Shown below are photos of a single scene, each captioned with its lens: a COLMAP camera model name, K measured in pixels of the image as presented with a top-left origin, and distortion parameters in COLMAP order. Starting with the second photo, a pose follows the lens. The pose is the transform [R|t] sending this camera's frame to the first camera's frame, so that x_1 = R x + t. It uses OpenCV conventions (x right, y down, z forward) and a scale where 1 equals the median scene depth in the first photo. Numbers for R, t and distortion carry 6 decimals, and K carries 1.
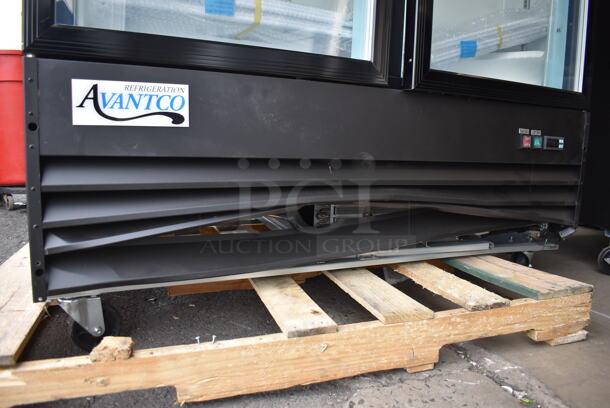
lens RADIAL K [[475.9, 0, 305.0], [0, 475.9, 204.0], [0, 0, 1]] dist [-0.091789, 0.004573]
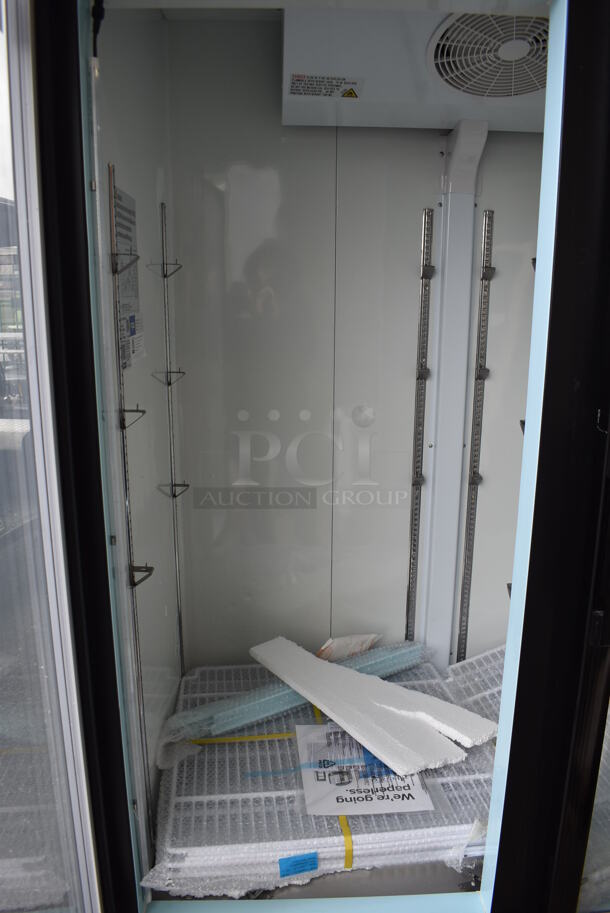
lens RADIAL K [[712.3, 0, 305.0], [0, 712.3, 456.5], [0, 0, 1]] dist [-0.091789, 0.004573]
pose [[0.912902, 0.058591, -0.403952, 0.310506], [-0.024036, 0.995643, 0.090093, -1.380877], [0.407471, -0.072536, 0.910333, -0.076459]]
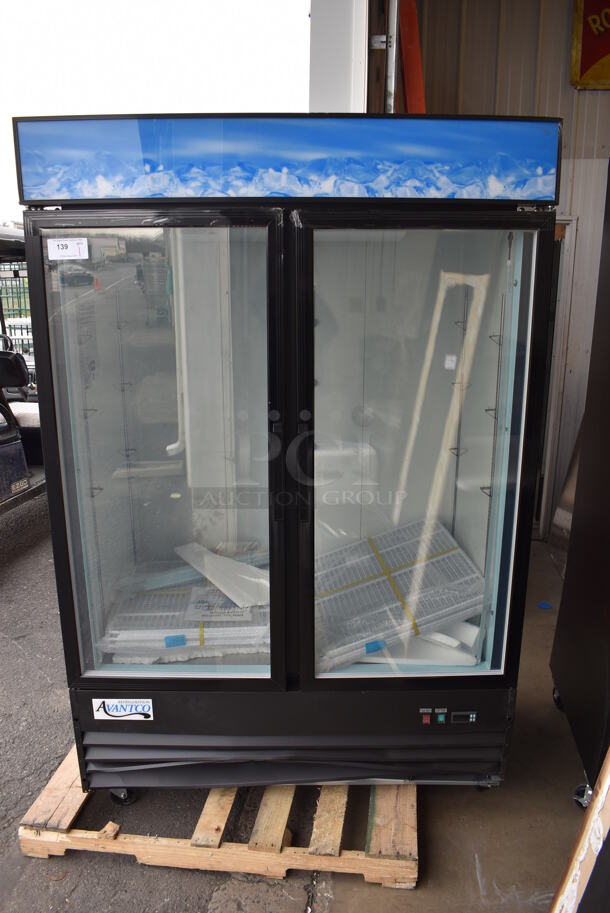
lens RADIAL K [[712.3, 0, 305.0], [0, 712.3, 456.5], [0, 0, 1]] dist [-0.091789, 0.004573]
pose [[0.900030, 0.075563, -0.429228, 1.351464], [-0.024894, 0.992160, 0.122466, -1.509241], [0.435117, -0.099538, 0.894855, -1.040863]]
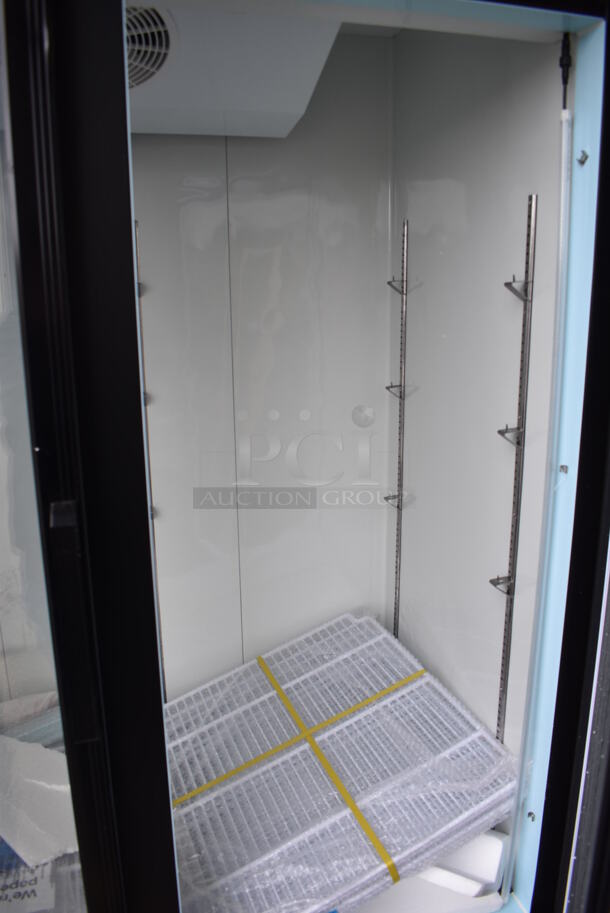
lens RADIAL K [[712.3, 0, 305.0], [0, 712.3, 456.5], [0, 0, 1]] dist [-0.091789, 0.004573]
pose [[0.978973, -0.004863, -0.203934, 0.730805], [0.026226, 0.994419, 0.102187, -1.476049], [0.202299, -0.105387, 0.973637, 0.249311]]
